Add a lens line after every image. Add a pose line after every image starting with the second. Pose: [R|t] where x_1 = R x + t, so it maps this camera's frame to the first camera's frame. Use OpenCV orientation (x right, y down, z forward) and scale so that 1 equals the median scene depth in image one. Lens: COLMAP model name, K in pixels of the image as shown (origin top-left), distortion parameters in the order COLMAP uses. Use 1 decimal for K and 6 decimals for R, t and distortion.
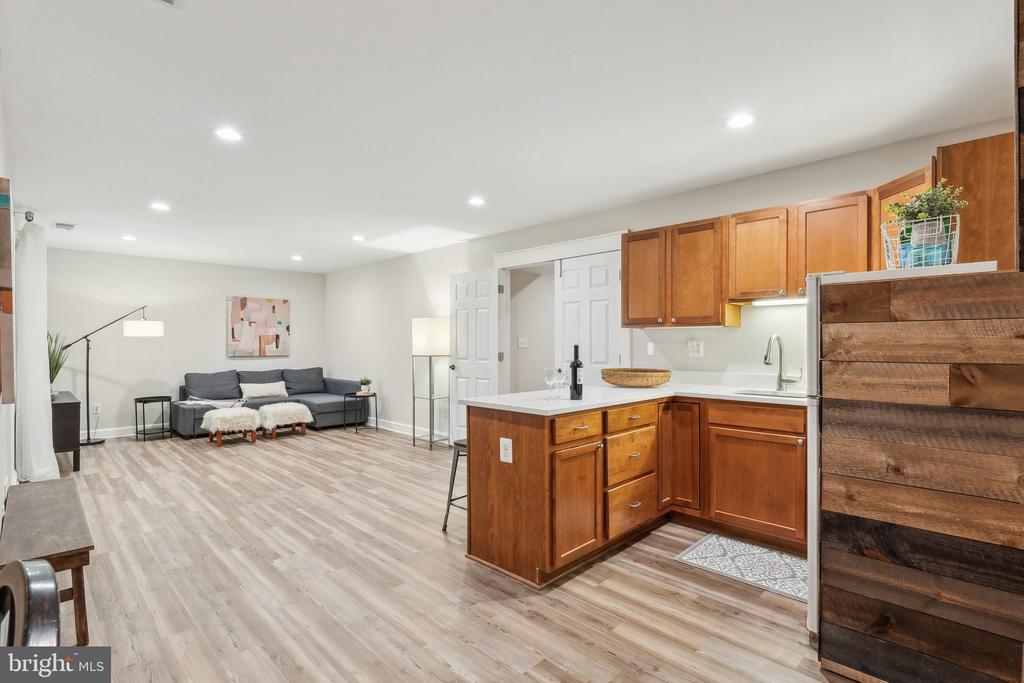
lens RADIAL K [[496.1, 0, 510.5], [0, 496.1, 350.1], [0, 0, 1]] dist [0.001025, -0.002130]
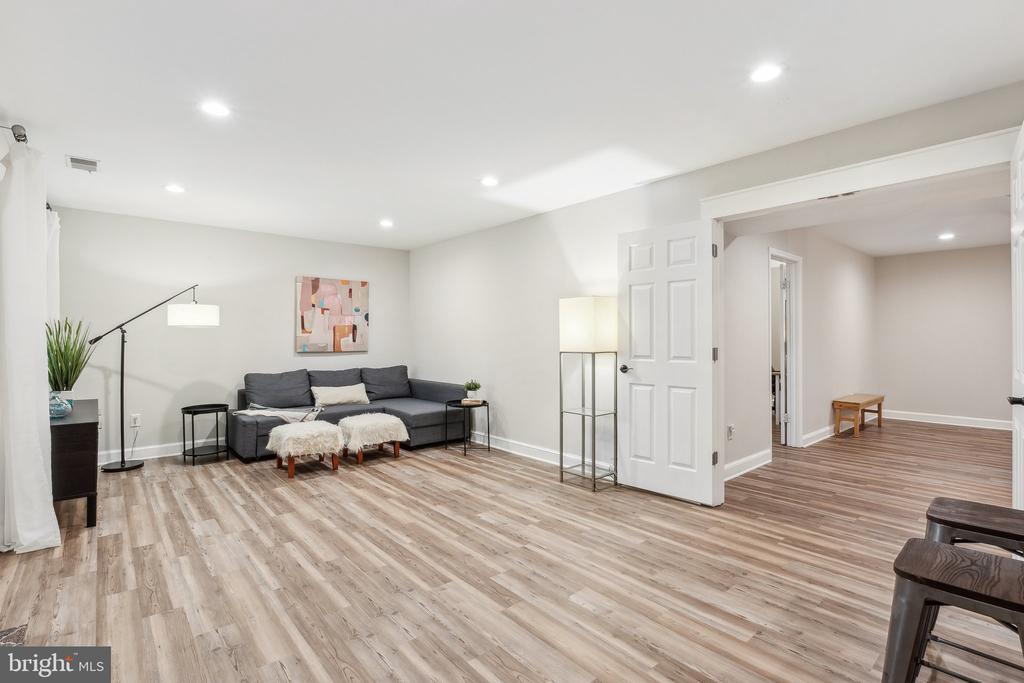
lens RADIAL K [[481.4, 0, 510.0], [0, 481.4, 336.4], [0, 0, 1]] dist [-0.007047, 0.001951]
pose [[0.997800, -0.000819, -0.066288, -0.229231], [-0.000252, 0.999869, -0.016155, 0.000247], [0.066292, 0.016136, 0.997670, 0.329695]]
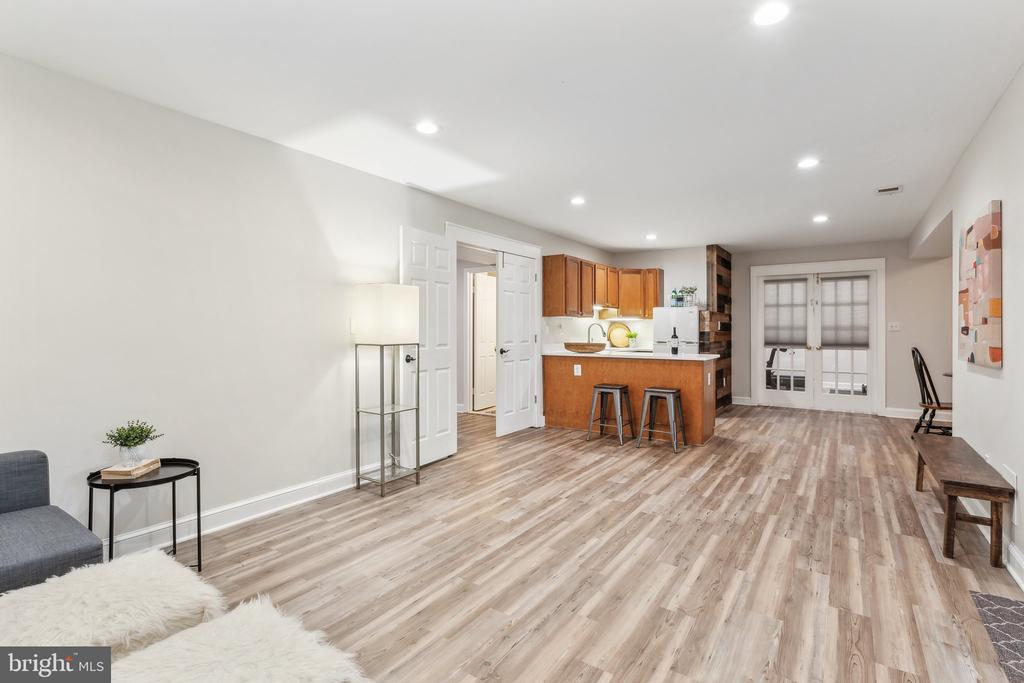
lens RADIAL K [[481.4, 0, 512.2], [0, 481.4, 331.9], [0, 0, 1]] dist [-0.007047, 0.001951]
pose [[-0.188860, -0.004613, 0.981993, -0.815887], [0.012149, 0.999901, 0.007034, -0.006671], [-0.981929, 0.013259, -0.188785, 0.986951]]
